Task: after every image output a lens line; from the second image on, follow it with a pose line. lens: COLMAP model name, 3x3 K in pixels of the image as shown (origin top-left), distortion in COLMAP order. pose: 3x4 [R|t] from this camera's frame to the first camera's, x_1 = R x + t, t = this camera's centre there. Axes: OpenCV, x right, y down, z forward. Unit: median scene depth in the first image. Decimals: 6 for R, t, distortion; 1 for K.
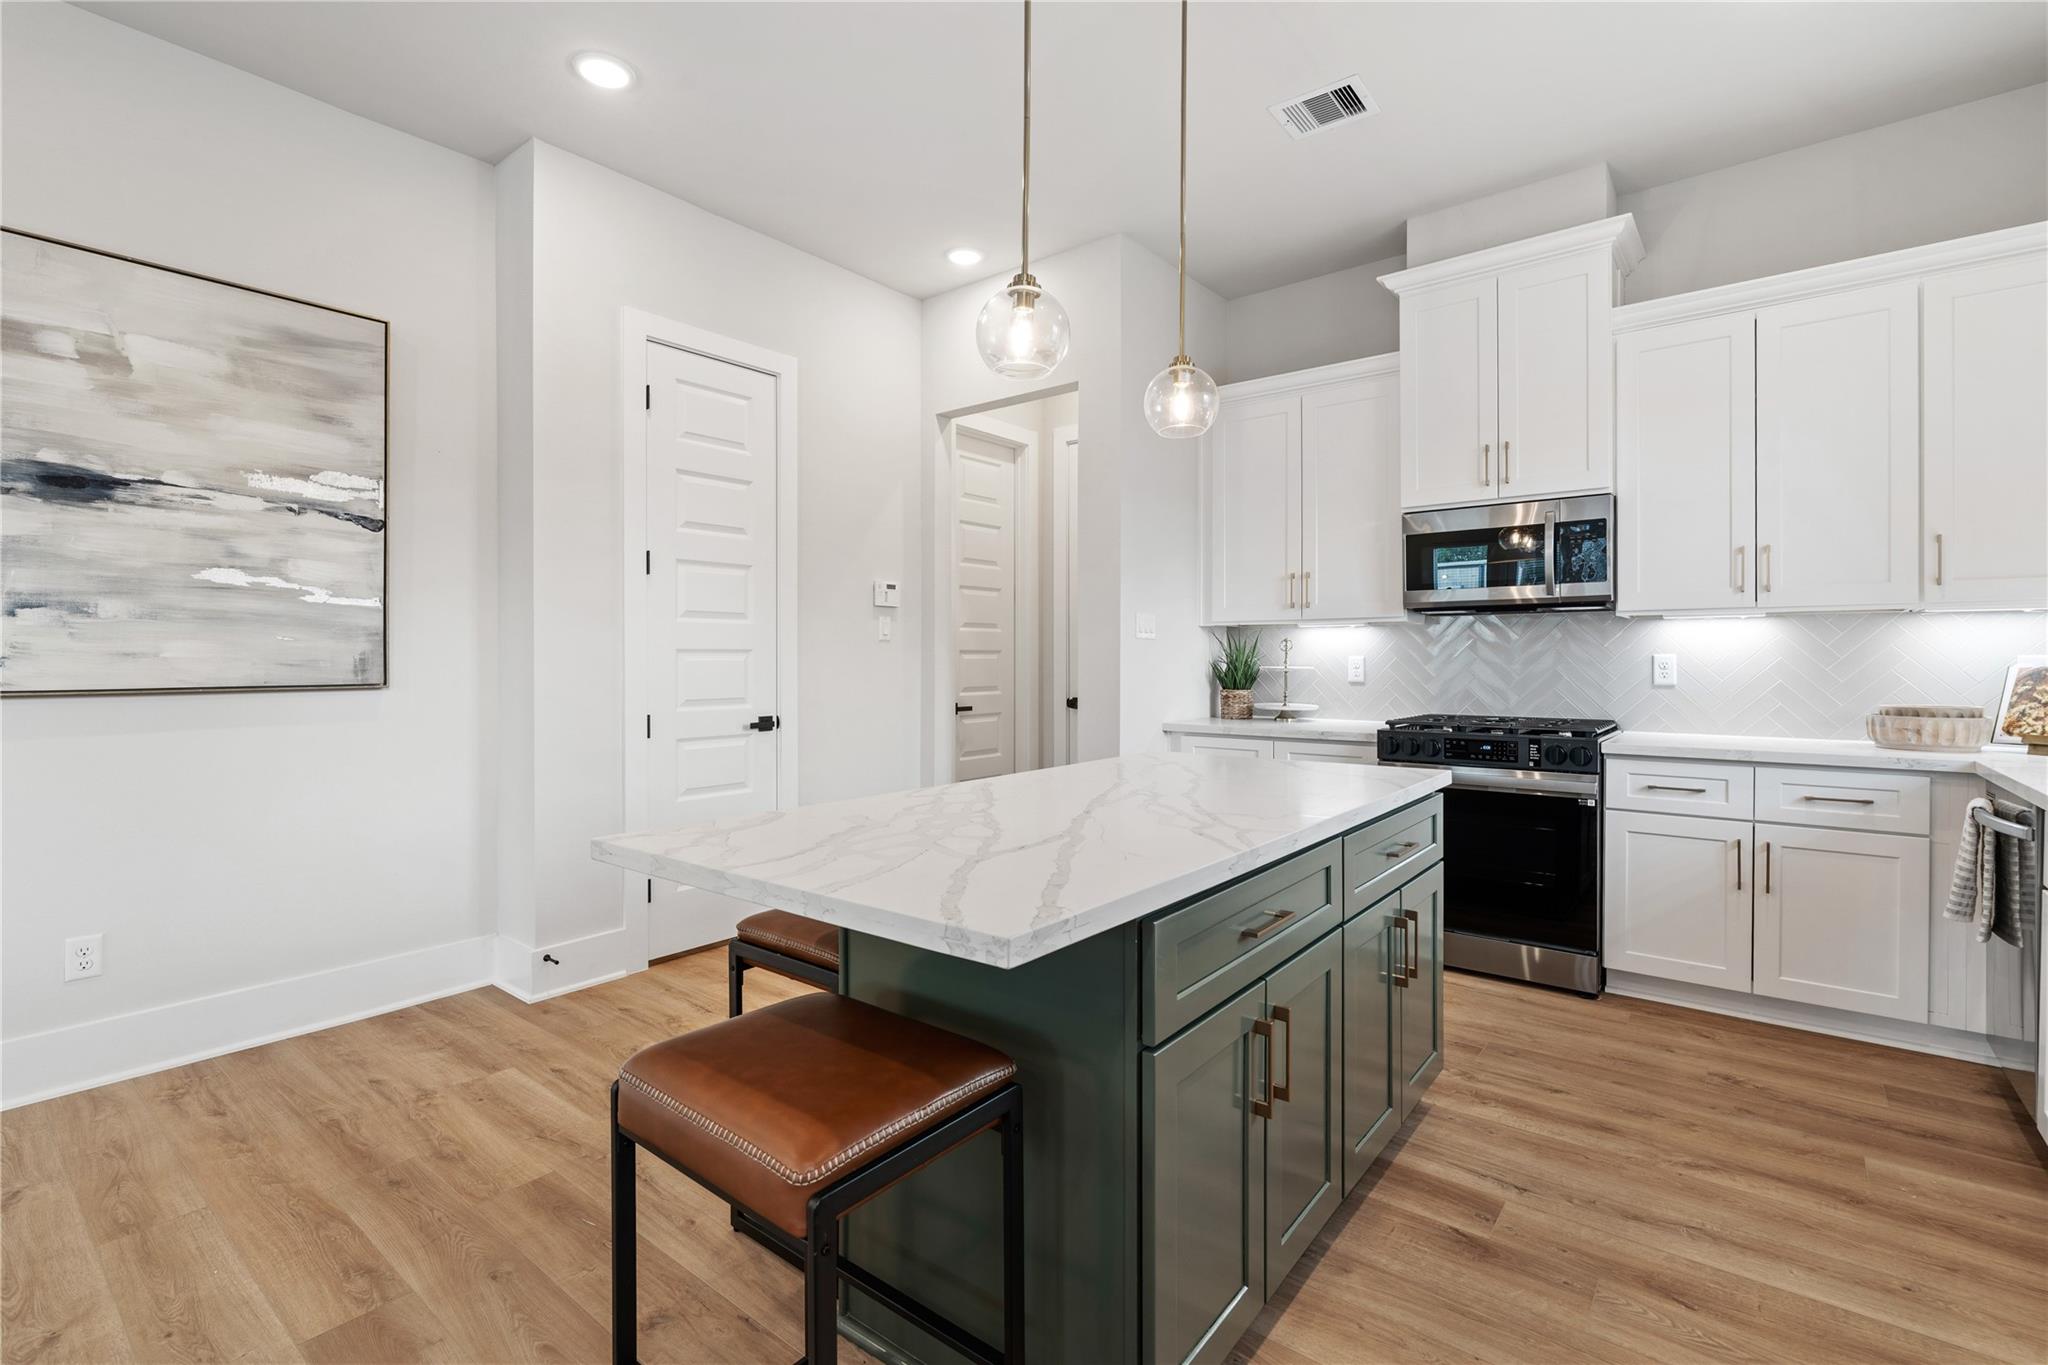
lens RADIAL K [[920.0, 0, 1029.8], [0, 920.0, 667.3], [0, 0, 1]] dist [-0.004802, 0.002670]
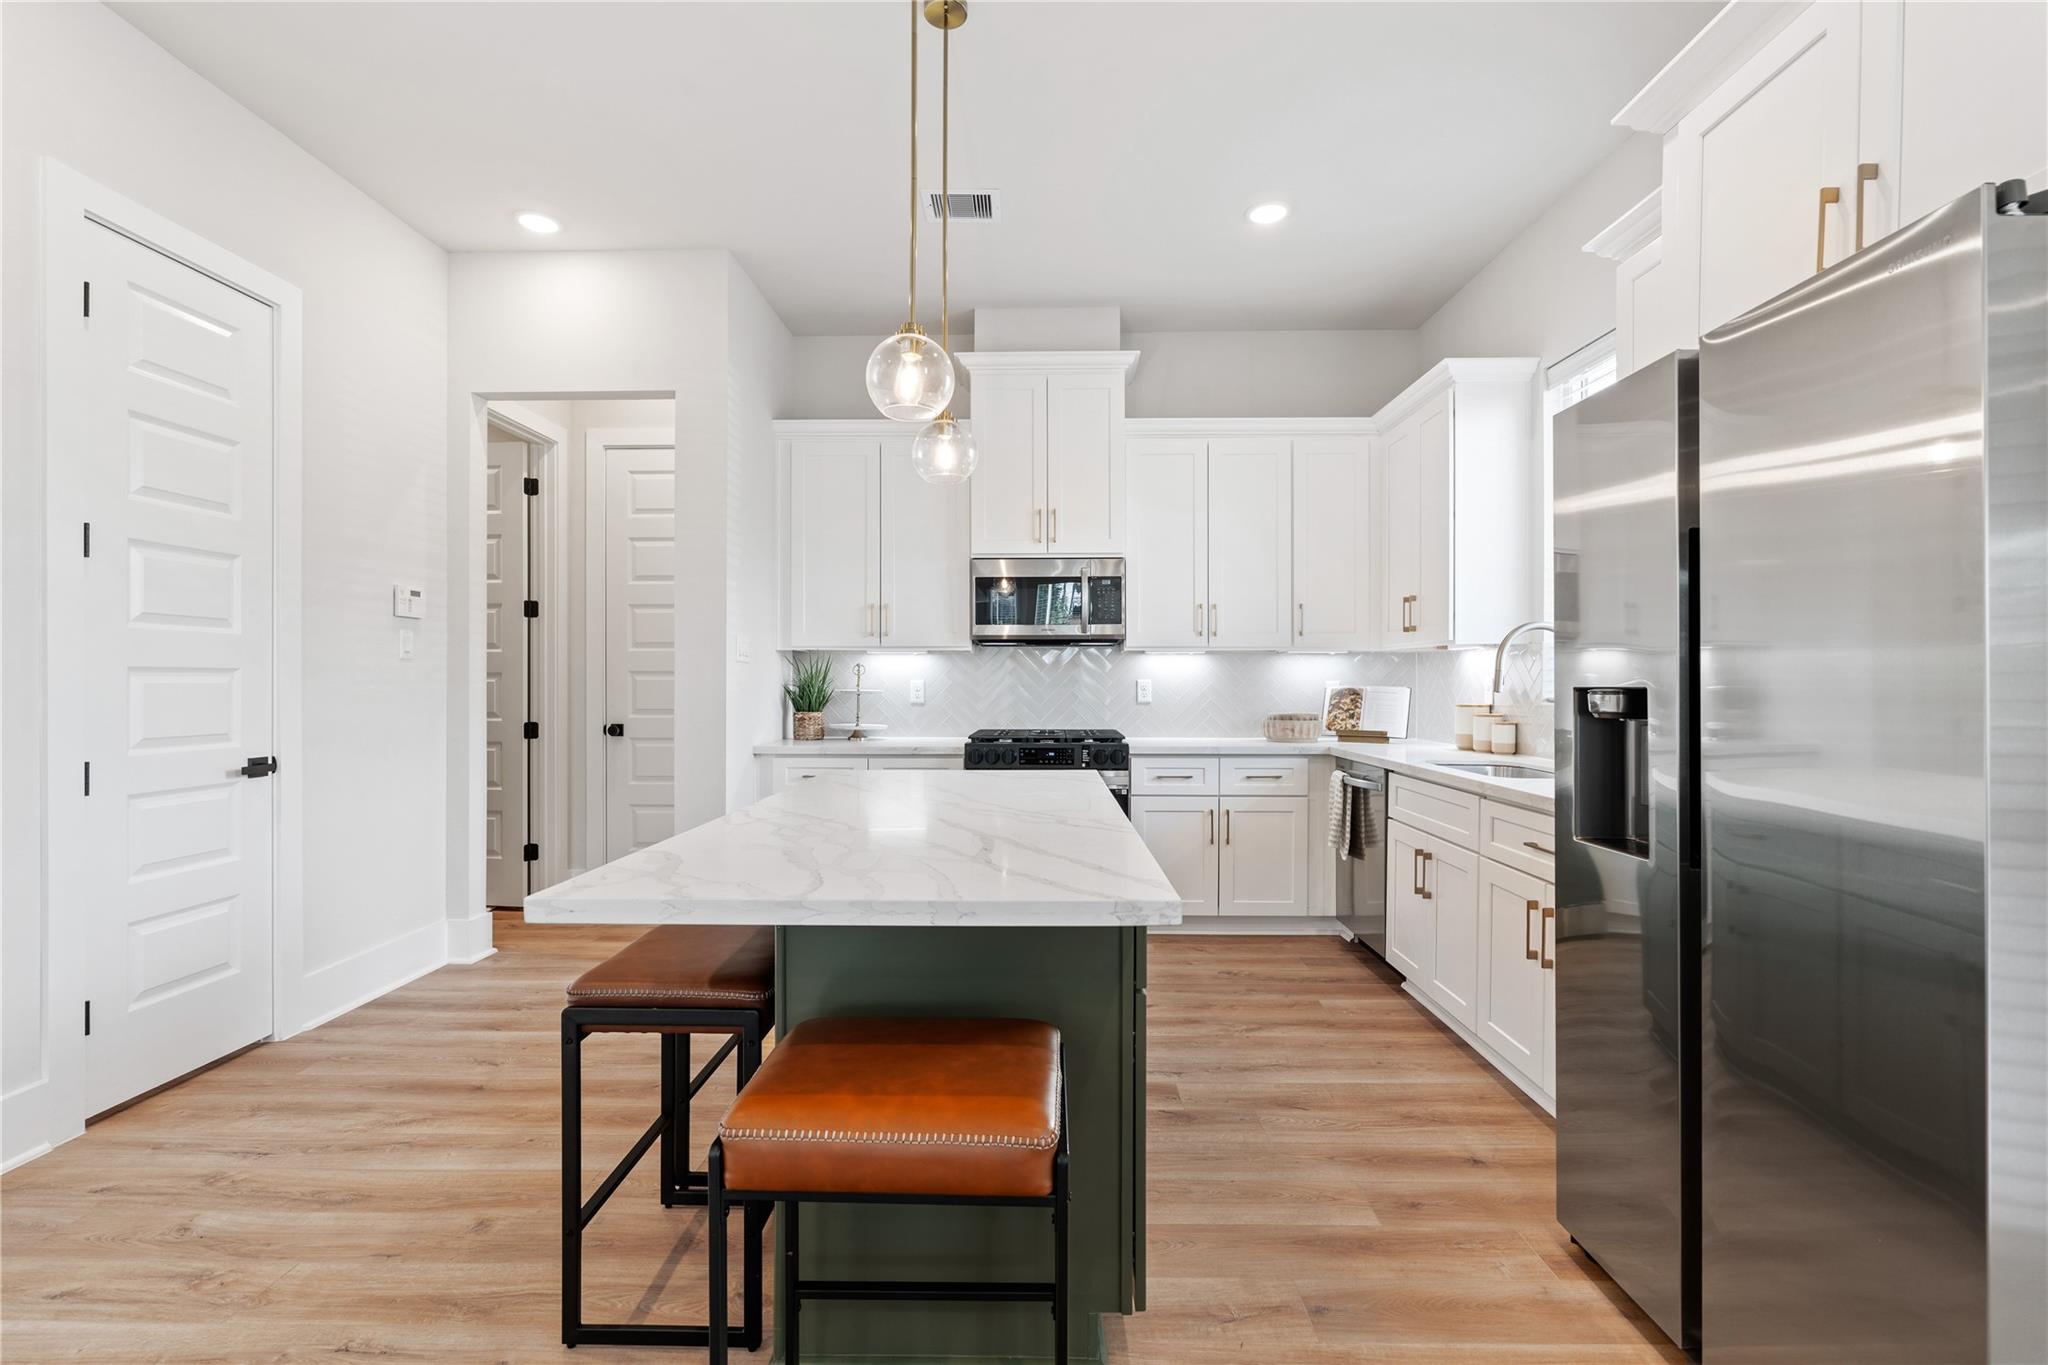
lens RADIAL K [[920.0, 0, 1018.8], [0, 920.0, 688.6], [0, 0, 1]] dist [-0.004802, 0.002670]
pose [[0.798032, -0.002135, 0.602611, -0.311708], [0.003680, 0.999992, -0.001330, 0.000473], [-0.602604, 0.003279, 0.798034, 0.036784]]
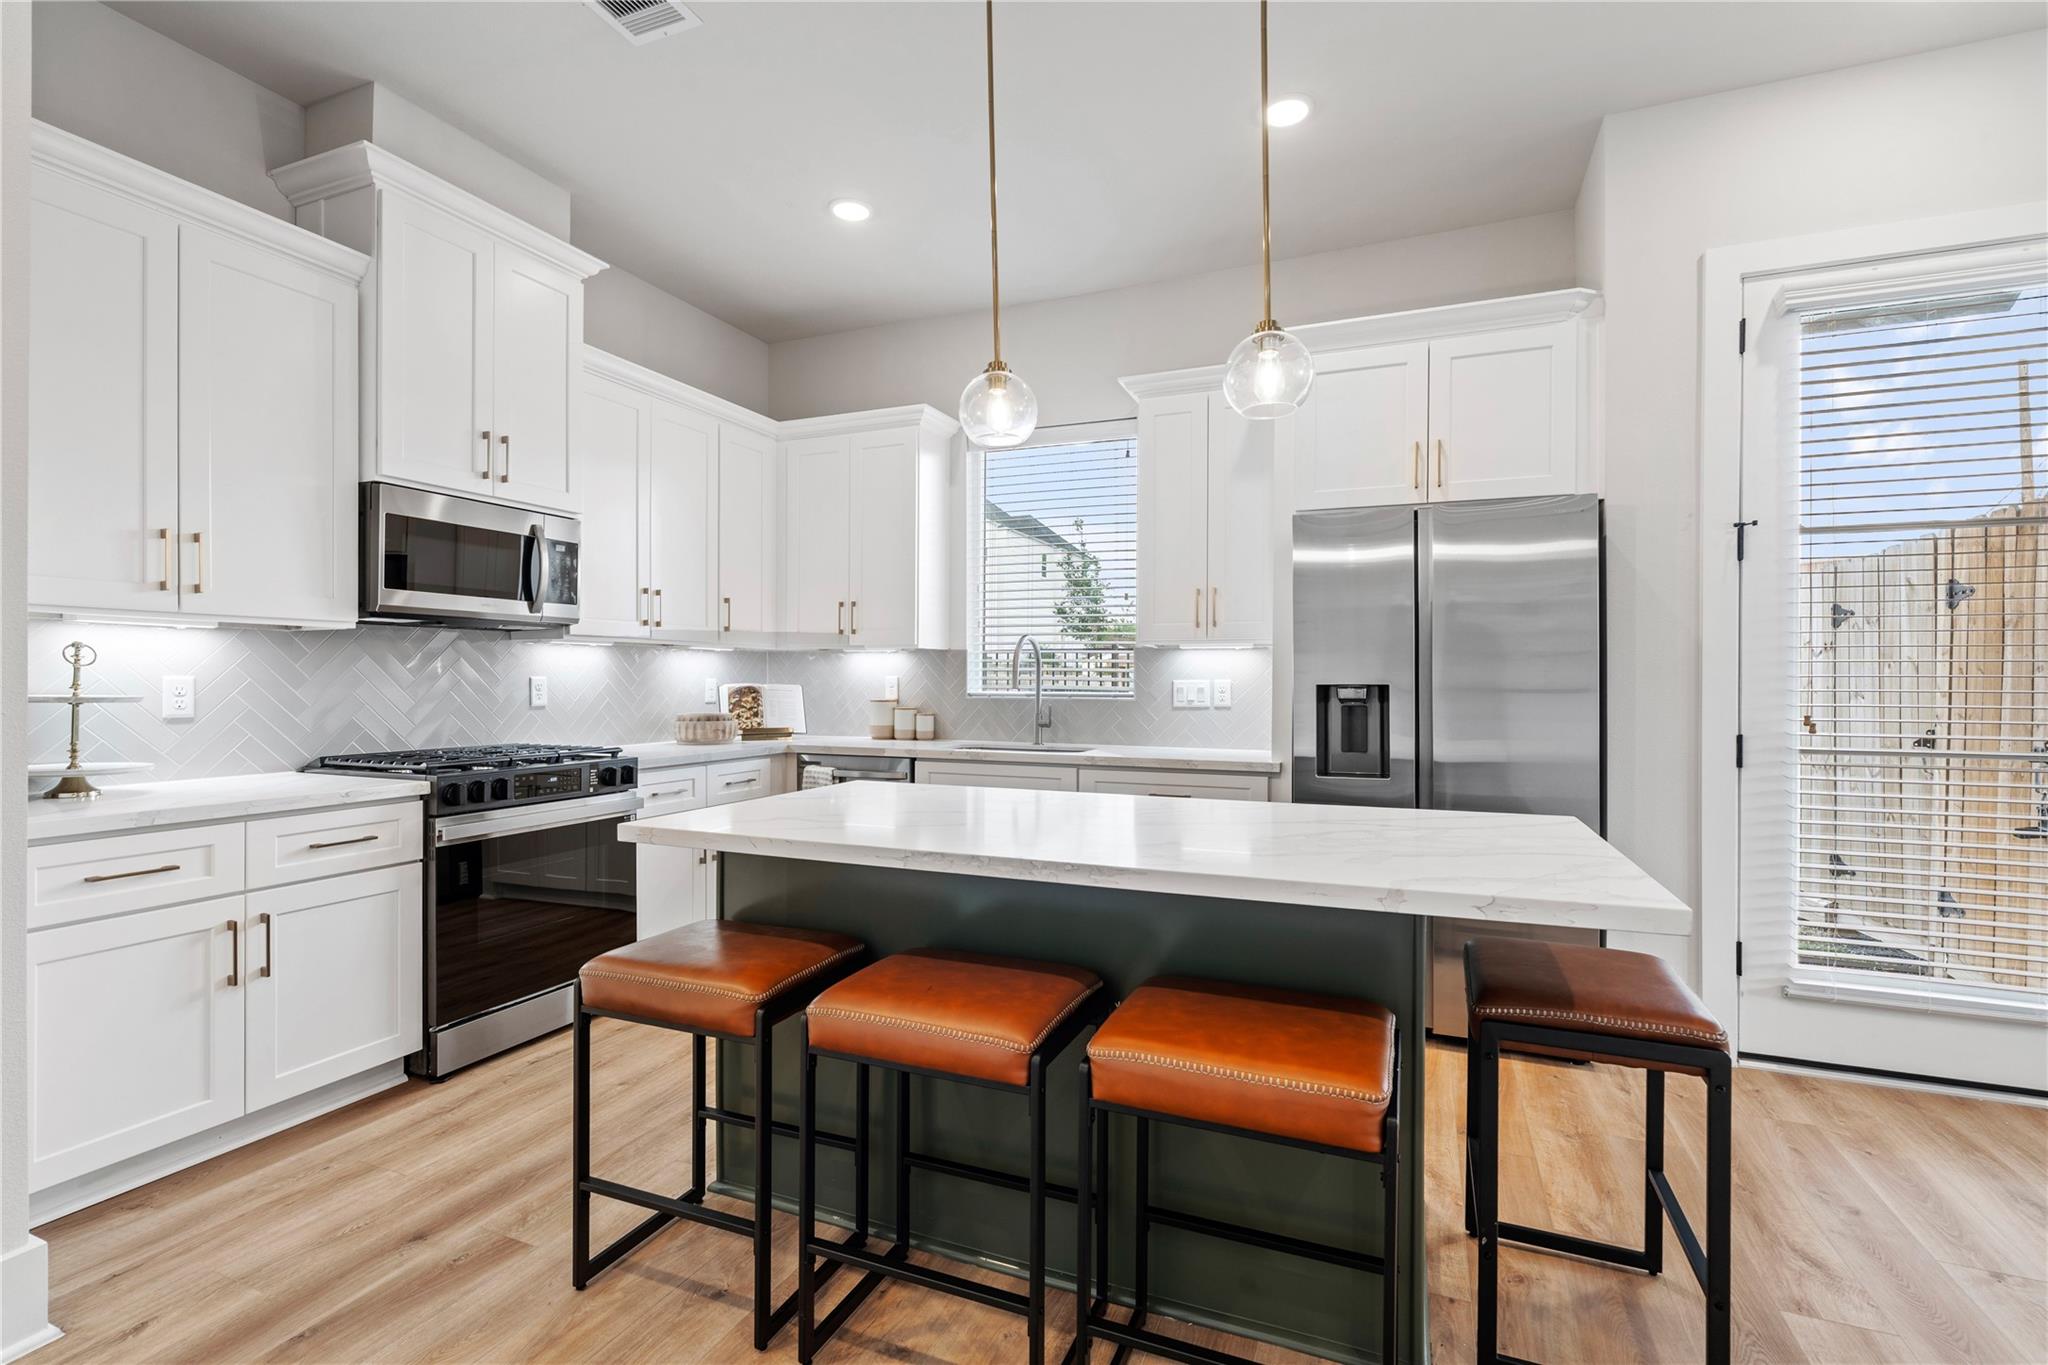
lens RADIAL K [[920.0, 0, 1023.9], [0, 920.0, 689.4], [0, 0, 1]] dist [-0.004802, 0.002670]
pose [[-0.274678, -0.007415, 0.961508, -0.540172], [0.007375, 0.999925, 0.009818, -0.006682], [-0.961508, 0.009788, -0.274603, 0.870151]]
